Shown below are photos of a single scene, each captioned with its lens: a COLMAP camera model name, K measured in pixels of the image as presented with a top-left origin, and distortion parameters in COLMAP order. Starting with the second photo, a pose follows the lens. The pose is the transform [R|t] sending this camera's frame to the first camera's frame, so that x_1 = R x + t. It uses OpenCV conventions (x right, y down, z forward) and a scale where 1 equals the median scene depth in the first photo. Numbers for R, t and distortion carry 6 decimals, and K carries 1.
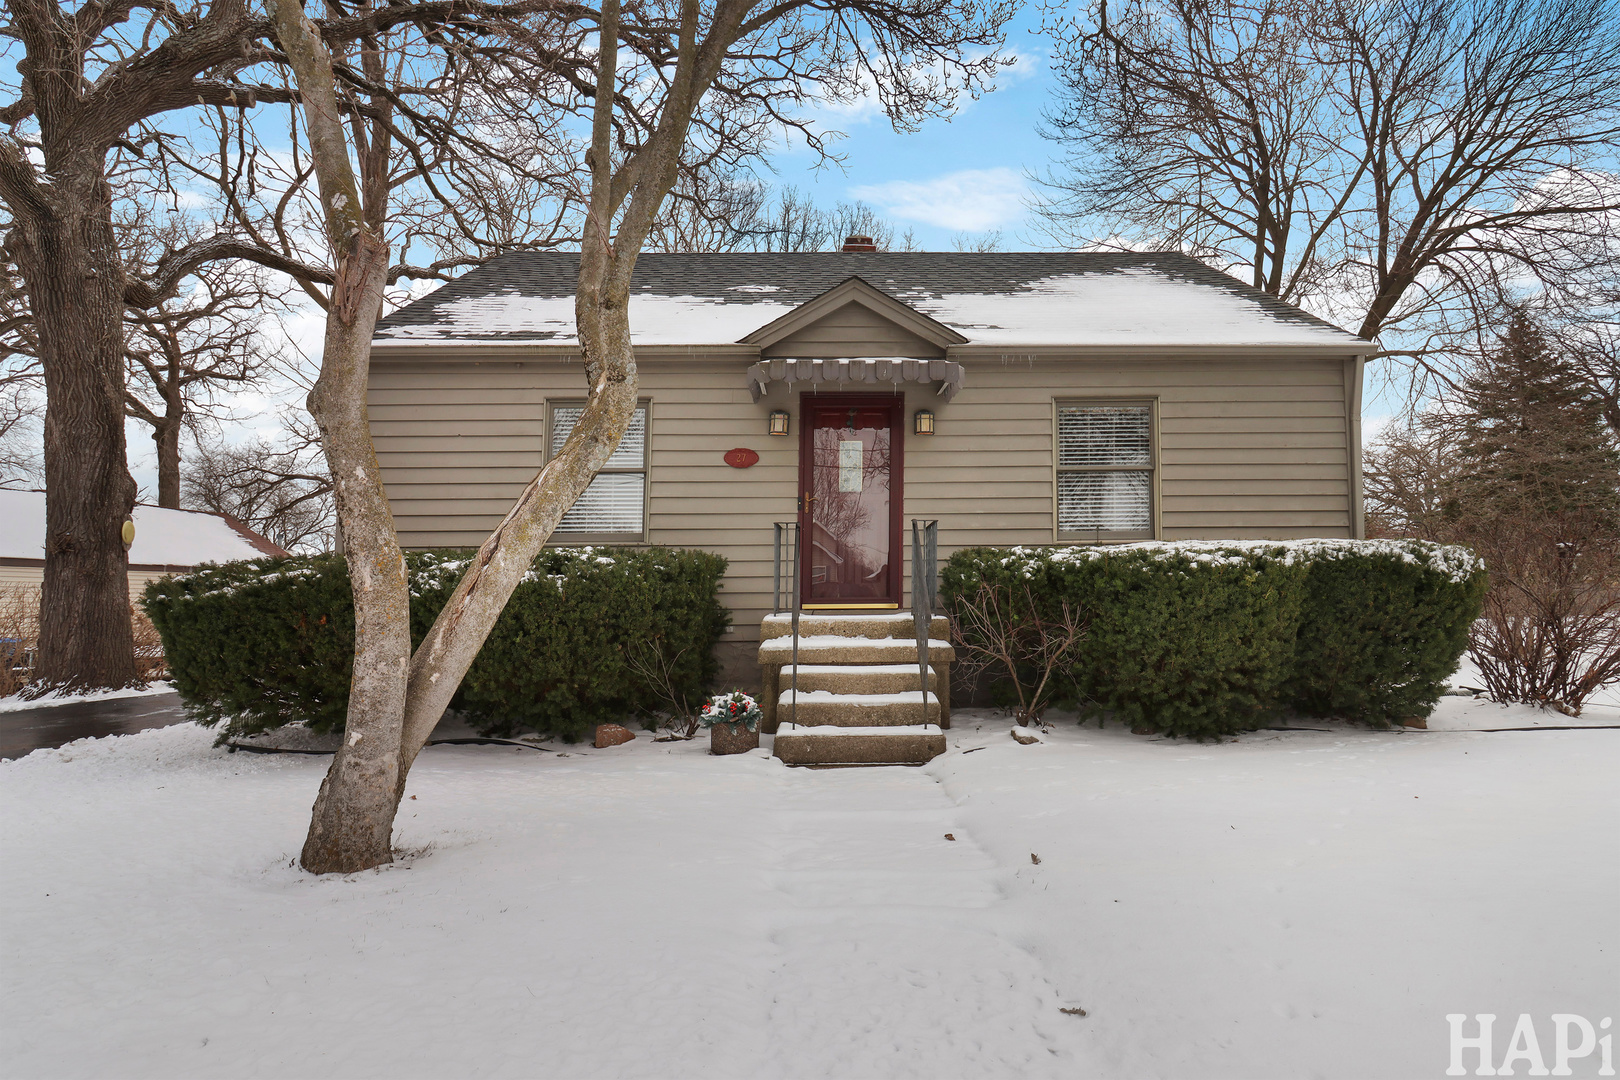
lens RADIAL K [[920.4, 0, 810.0], [0, 920.4, 539.7], [0, 0, 1]] dist [0.003713, -0.000098]
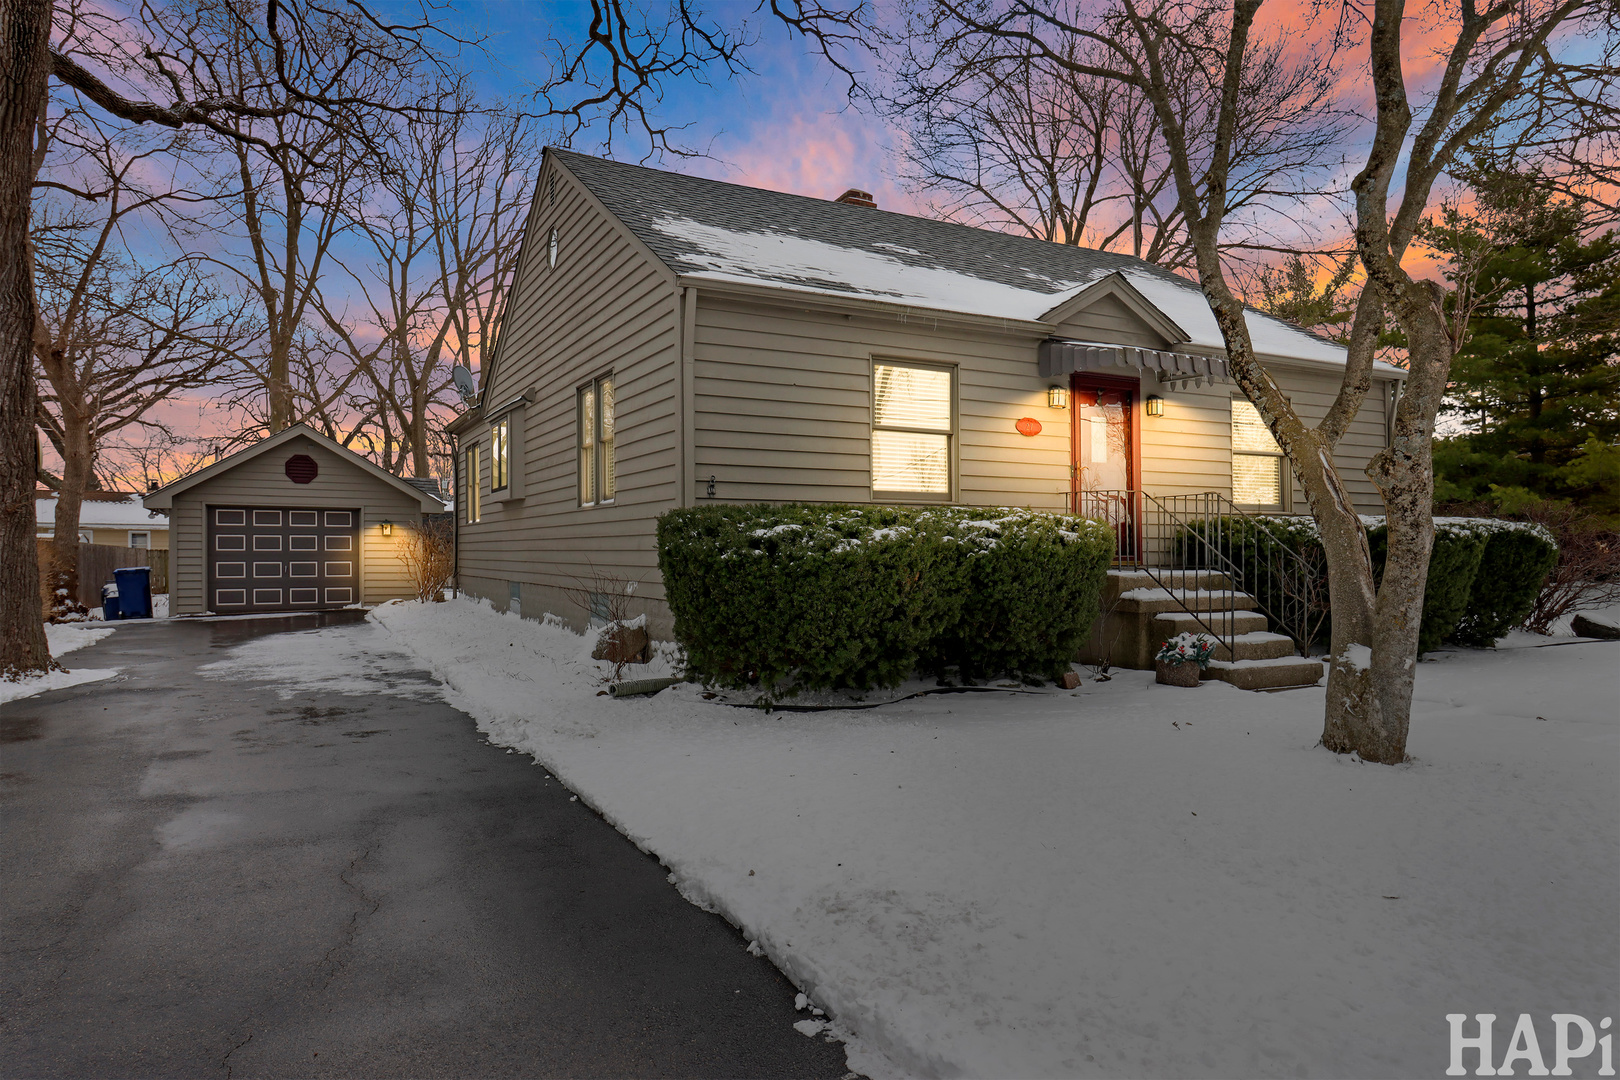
lens RADIAL K [[1036.0, 0, 814.8], [0, 1036.0, 545.3], [0, 0, 1]] dist [-0.003708, -0.000741]
pose [[0.895717, 0.013528, 0.444419, -0.905485], [-0.036705, 0.998375, 0.043588, 0.007065], [-0.443108, -0.055355, 0.894758, 0.013705]]
